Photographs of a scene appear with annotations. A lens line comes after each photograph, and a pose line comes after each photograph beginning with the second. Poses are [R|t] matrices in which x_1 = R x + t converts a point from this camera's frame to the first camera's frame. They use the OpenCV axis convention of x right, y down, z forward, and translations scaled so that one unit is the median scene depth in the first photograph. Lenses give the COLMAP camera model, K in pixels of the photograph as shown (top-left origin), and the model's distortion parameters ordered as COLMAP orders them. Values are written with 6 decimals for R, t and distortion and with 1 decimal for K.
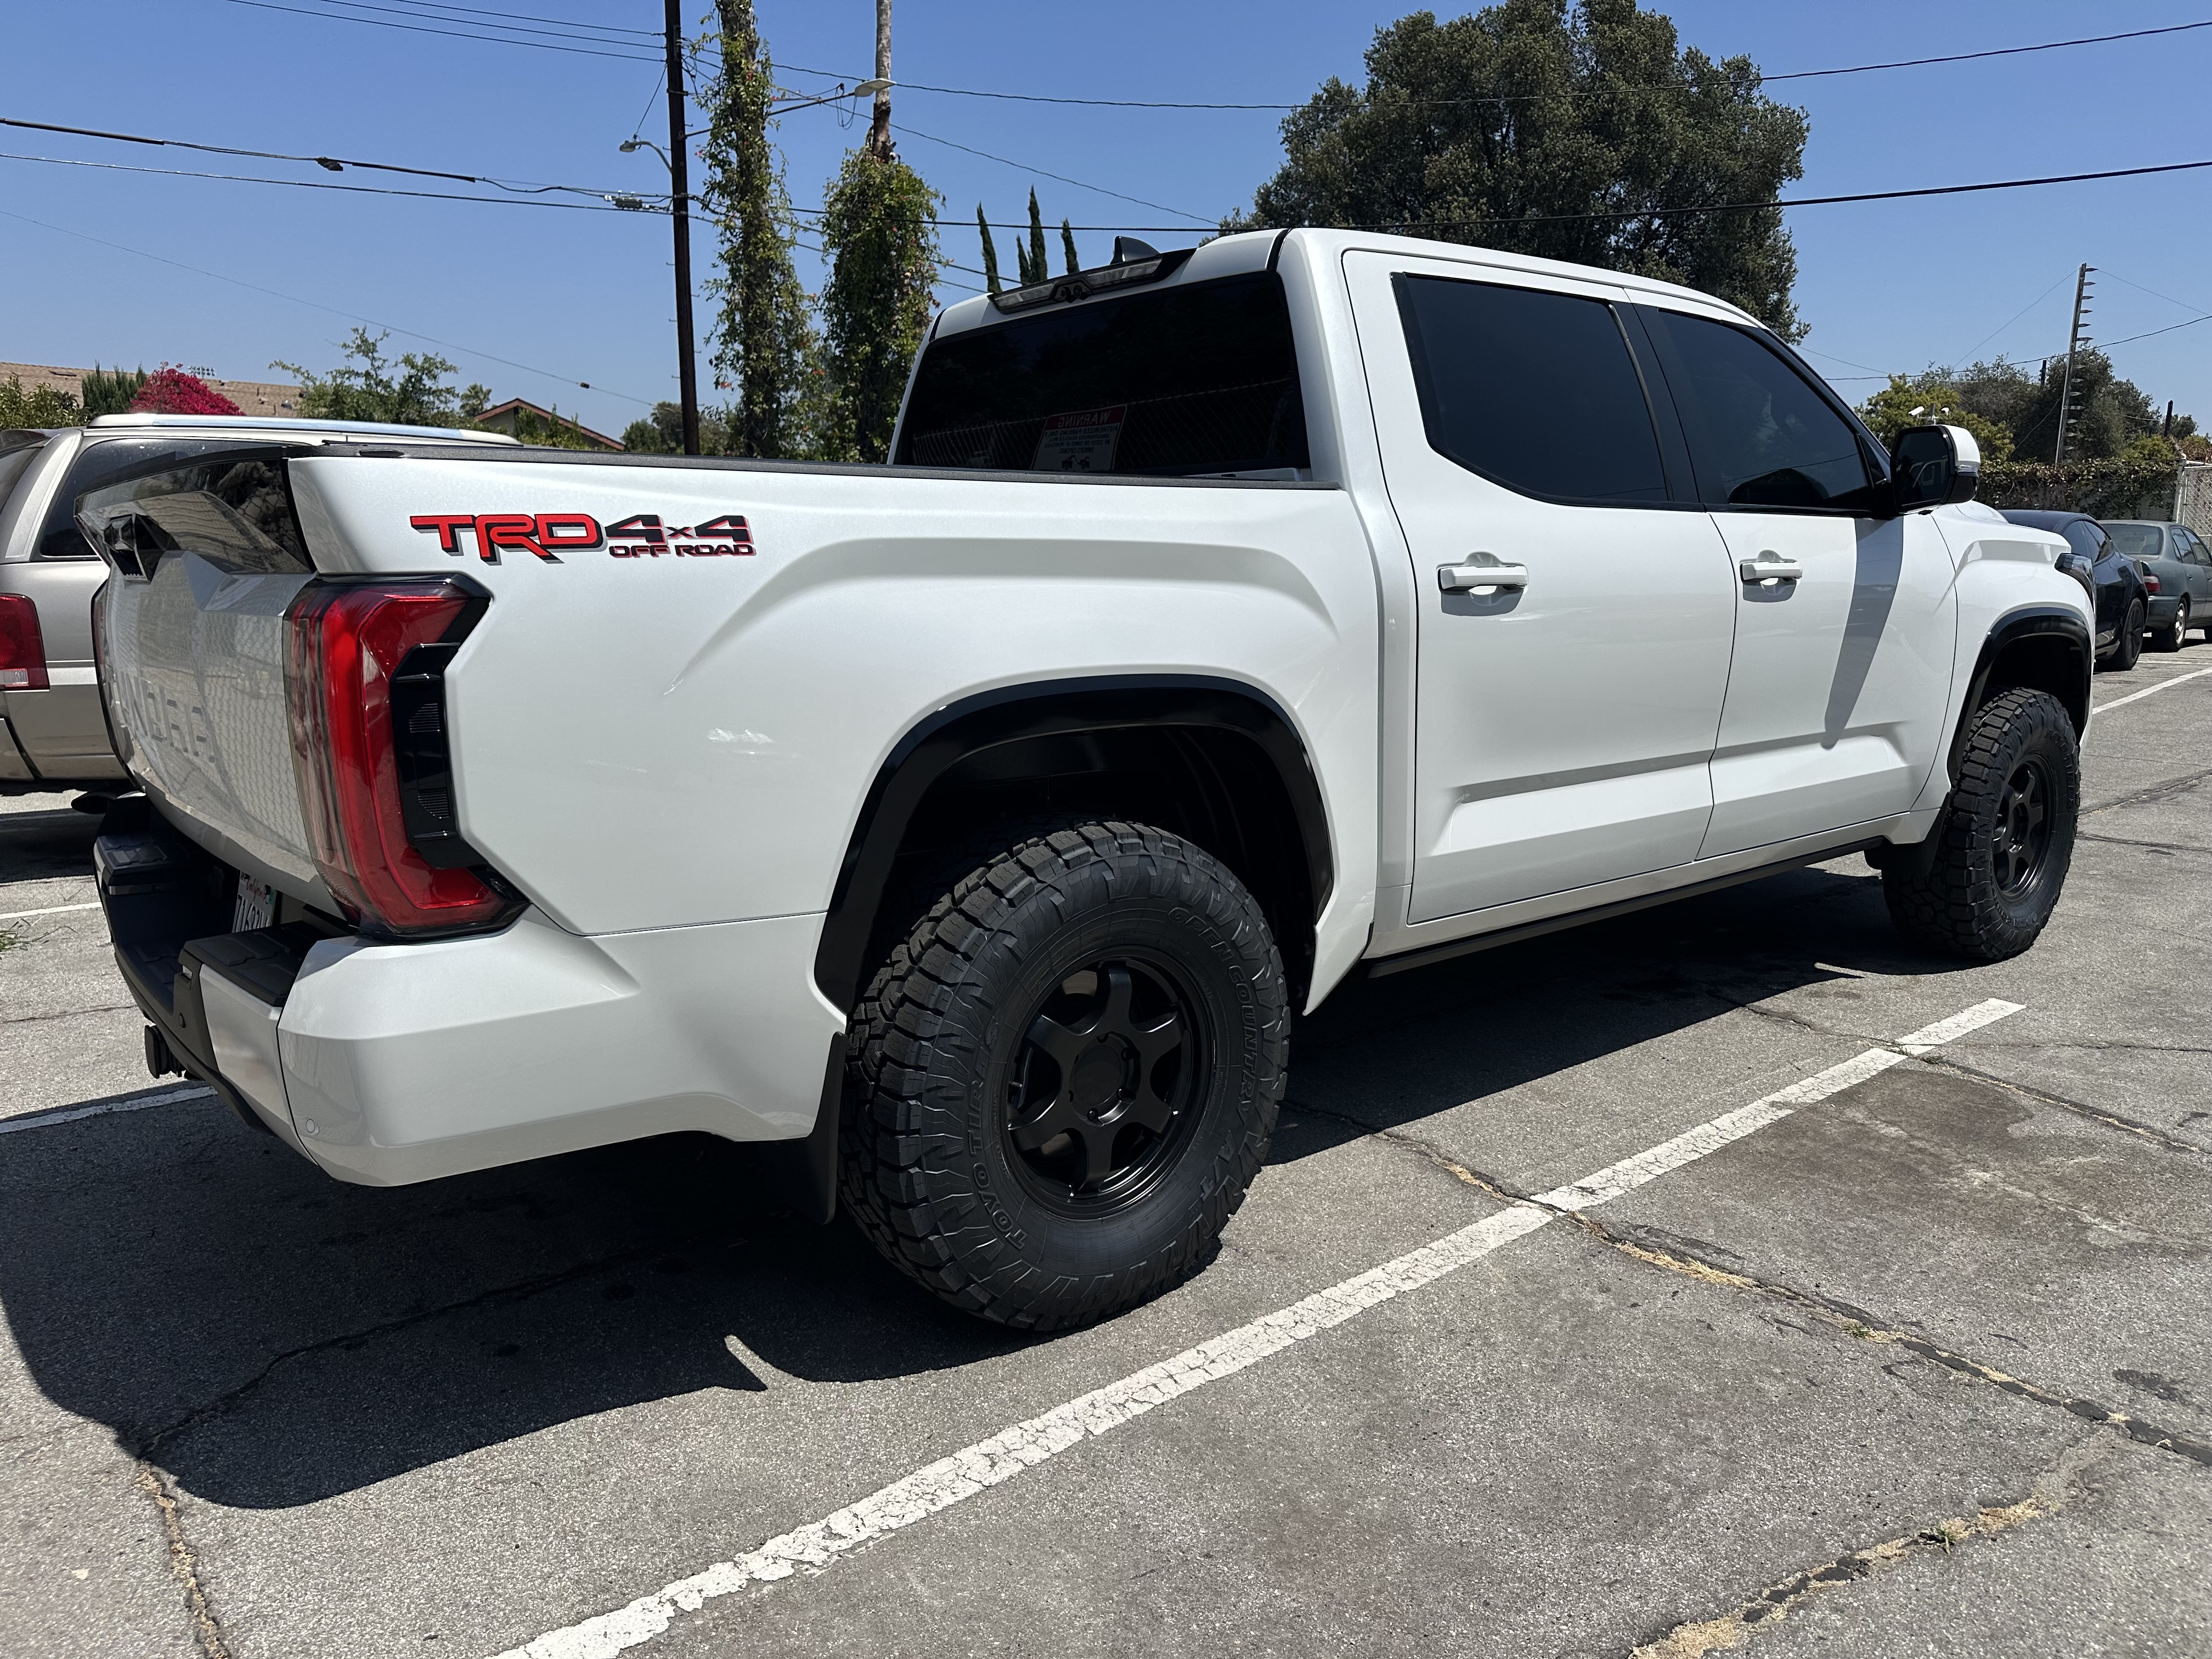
lens RADIAL K [[1536.1, 0, 1103.4], [0, 1536.1, 845.3], [0, 0, 1]] dist [-0.005064, -0.011074]
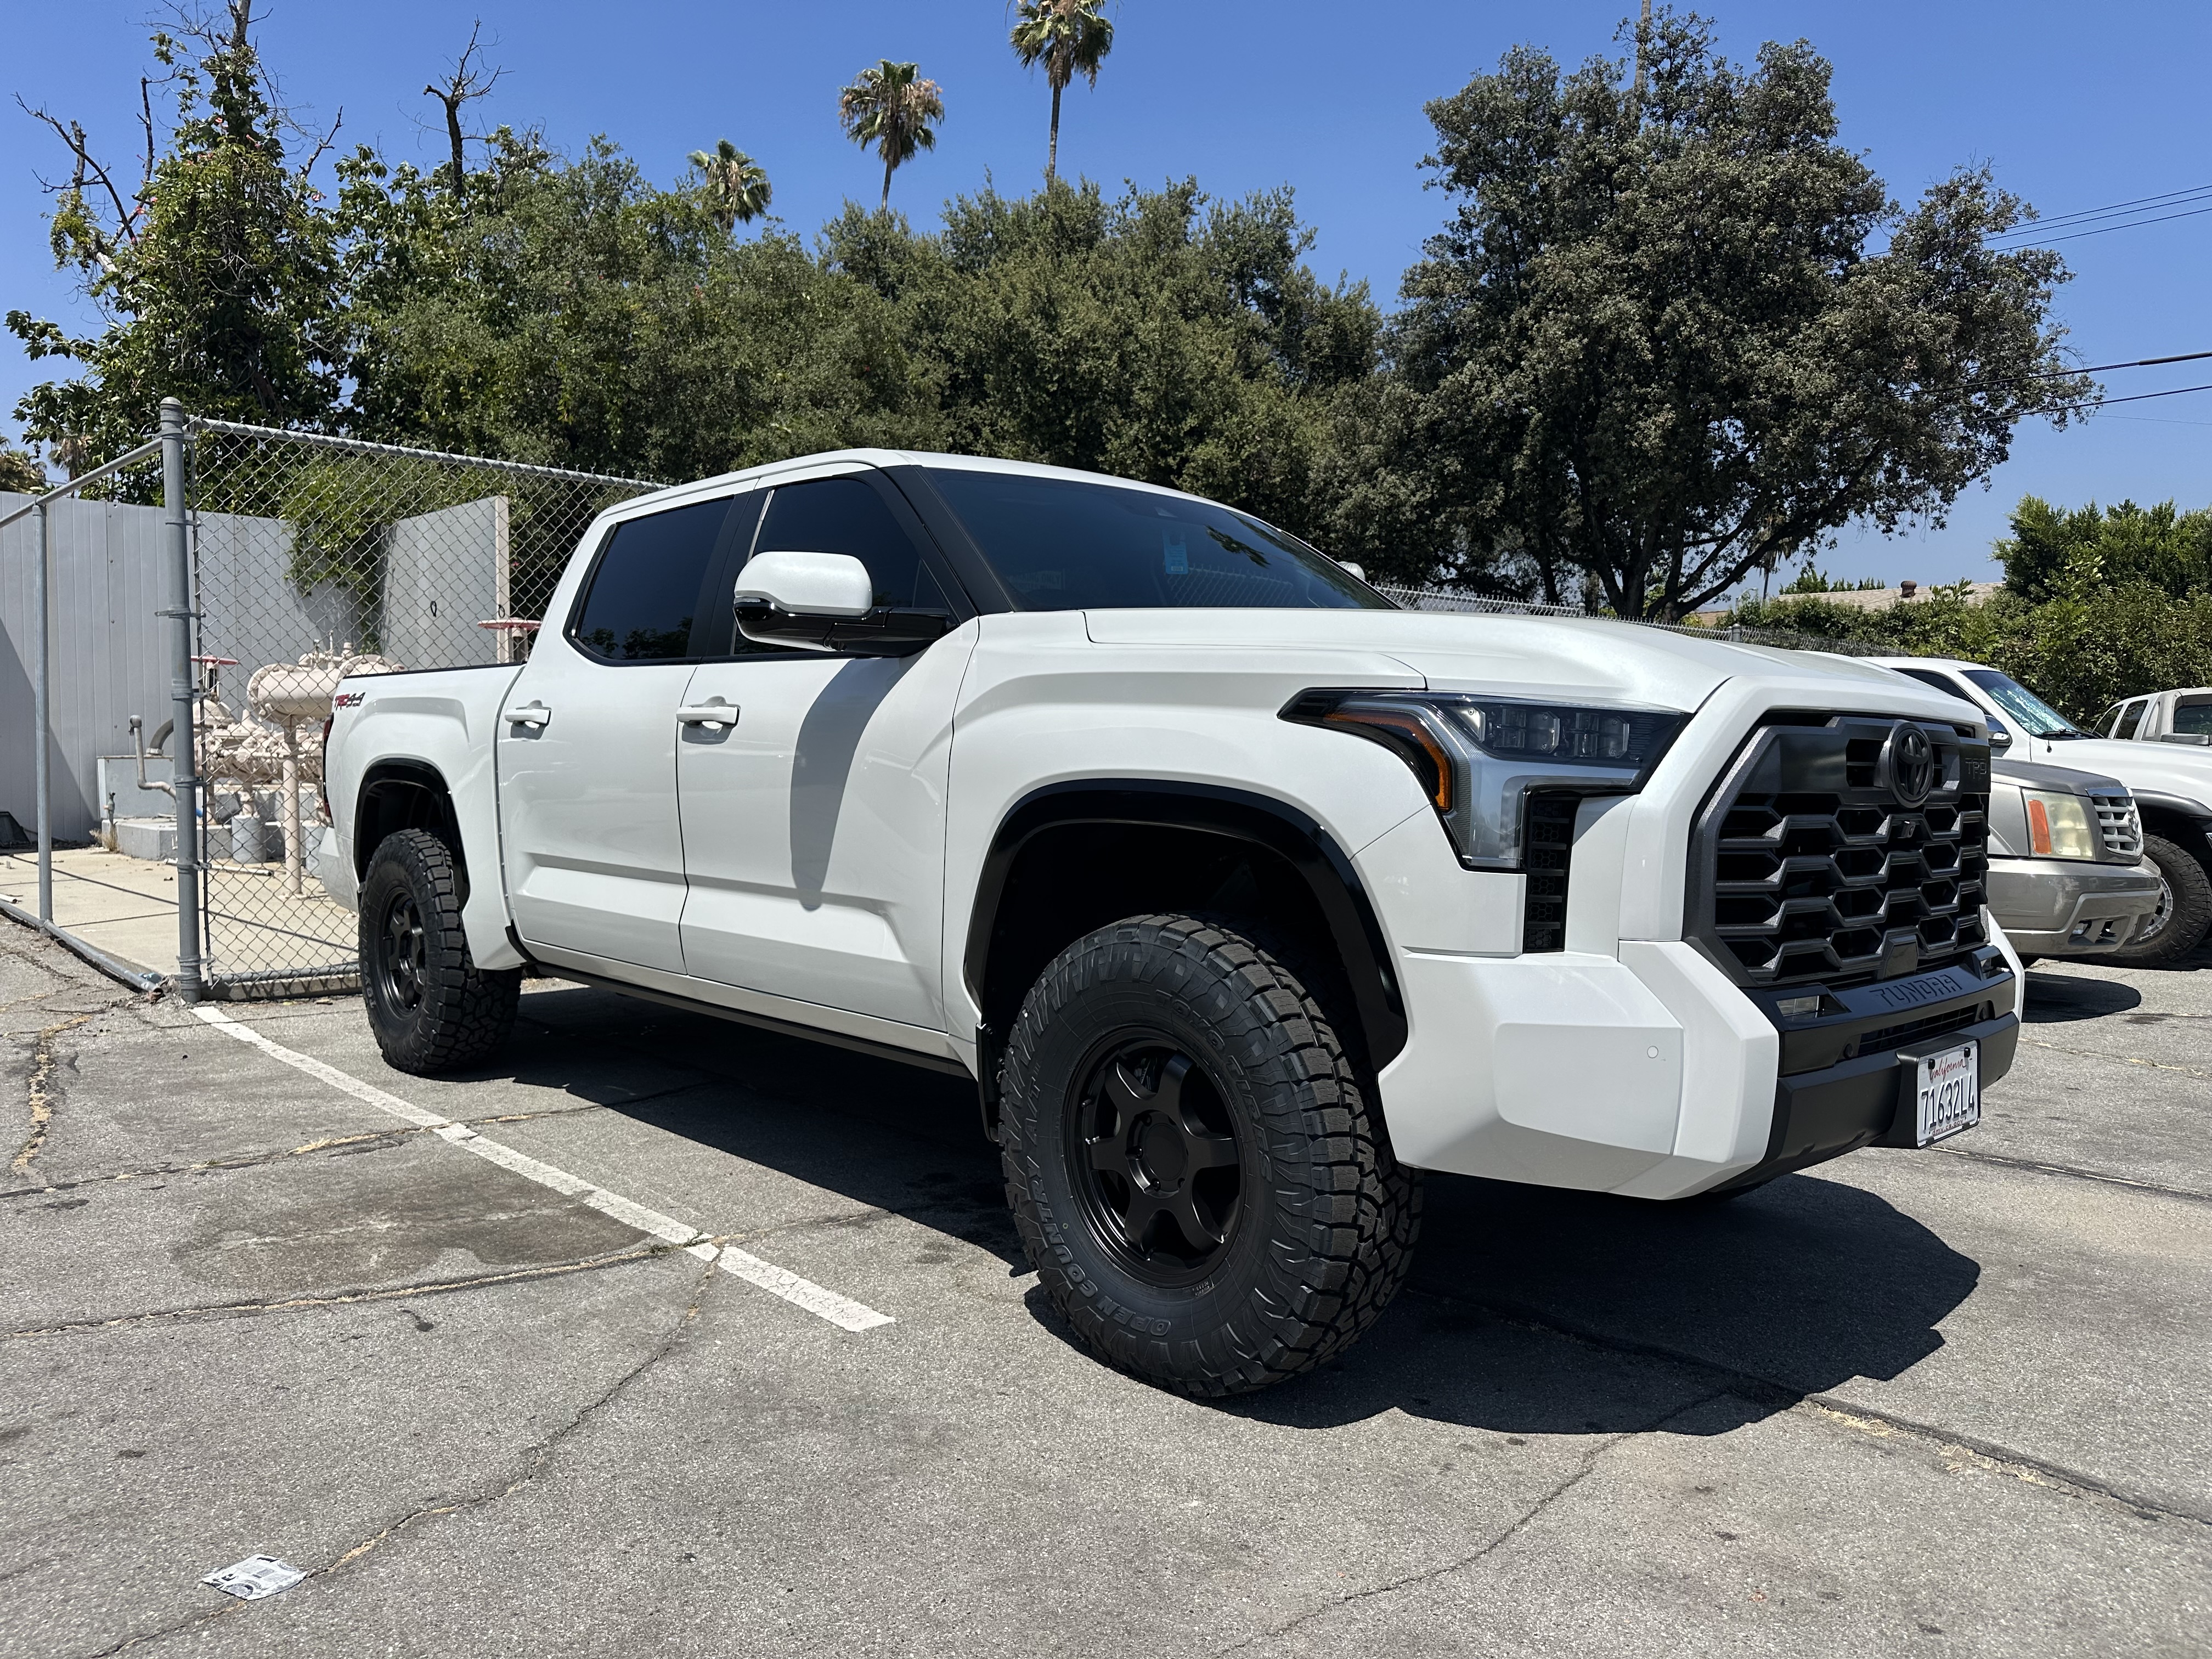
lens RADIAL K [[1536.1, 0, 1105.2], [0, 1536.1, 814.9], [0, 0, 1]] dist [-0.005064, -0.011074]
pose [[0.099508, 0.048443, -0.993857, 1.568810], [-0.195462, 0.980305, 0.028213, -0.200753], [0.975650, 0.191454, 0.107017, 1.204076]]
